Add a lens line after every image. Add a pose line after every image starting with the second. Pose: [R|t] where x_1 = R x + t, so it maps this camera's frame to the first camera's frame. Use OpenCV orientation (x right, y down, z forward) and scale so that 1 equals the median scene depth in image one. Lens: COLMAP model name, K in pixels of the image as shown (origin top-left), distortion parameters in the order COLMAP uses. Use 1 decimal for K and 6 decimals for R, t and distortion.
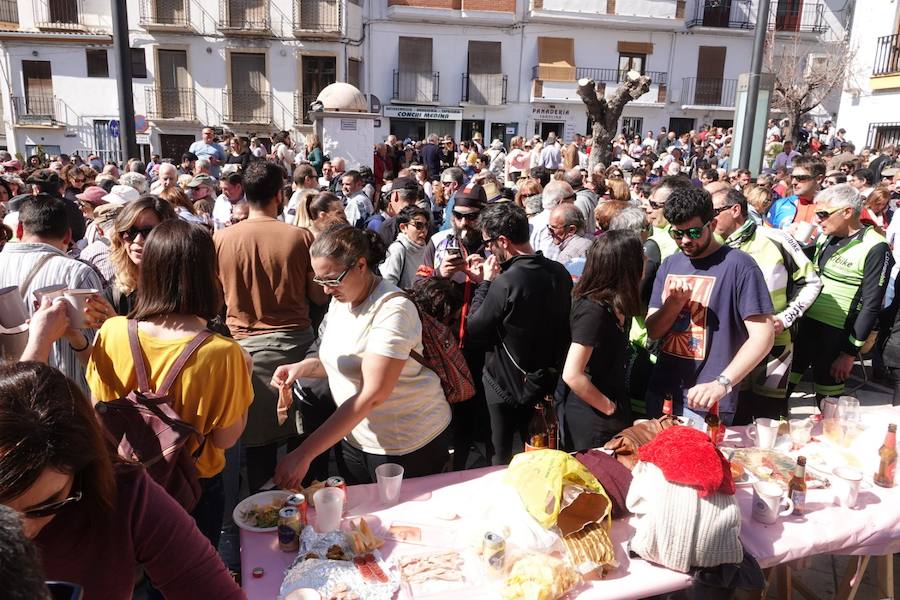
lens RADIAL K [[623.3, 0, 445.8], [0, 623.3, 300.1], [0, 0, 1]] dist [0.003964, -0.007416]
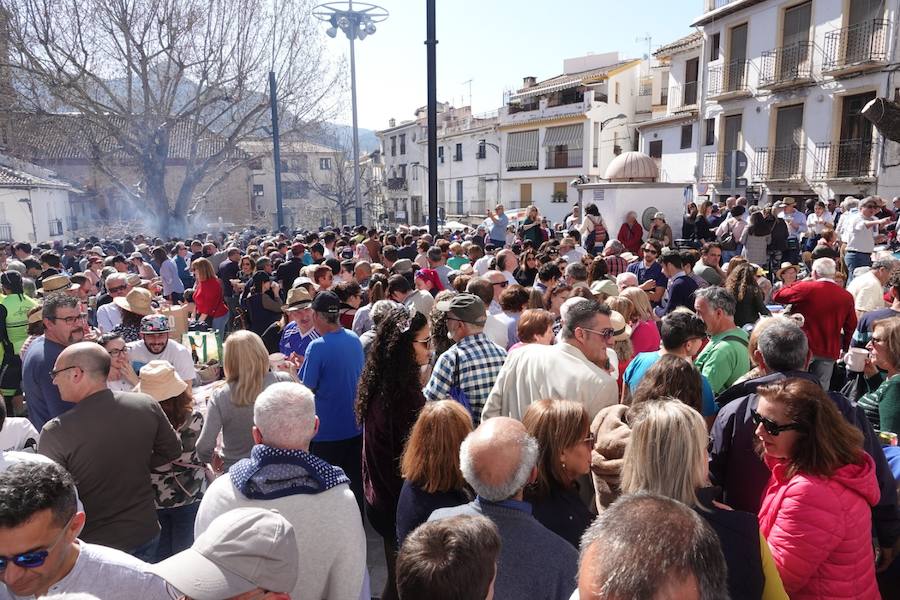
lens RADIAL K [[623.3, 0, 452.7], [0, 623.3, 302.1], [0, 0, 1]] dist [0.003964, -0.007416]
pose [[0.261026, 0.128470, -0.956745, 0.457266], [-0.191796, 0.978248, 0.079031, -0.084651], [0.946087, 0.162870, 0.279988, 0.302353]]
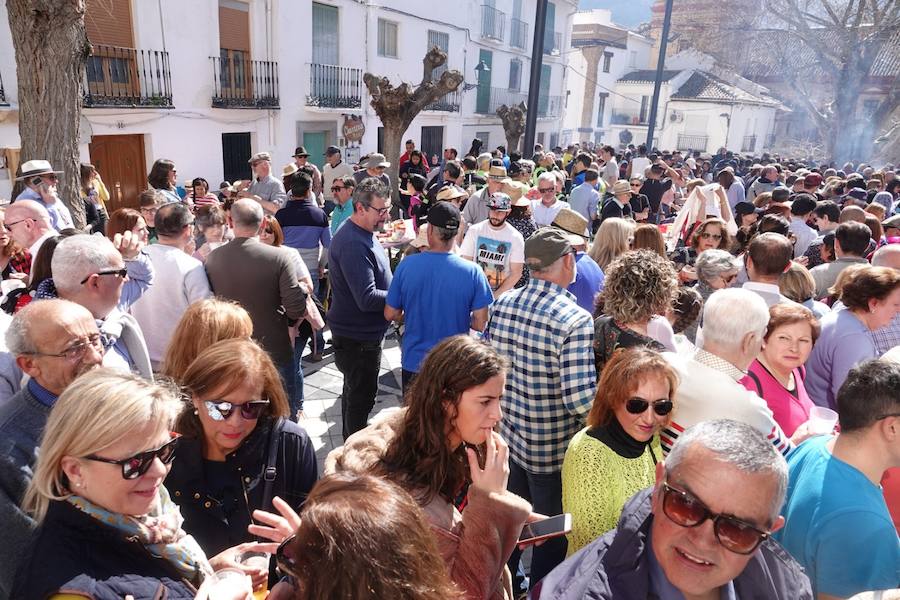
lens RADIAL K [[624.7, 0, 451.4], [0, 624.7, 298.4], [0, 0, 1]] dist [0.006099, -0.008029]
pose [[-0.705636, 0.148294, -0.692882, 0.408936], [-0.223181, 0.881568, 0.415967, -0.106656], [0.672508, 0.448159, -0.588970, 0.404497]]
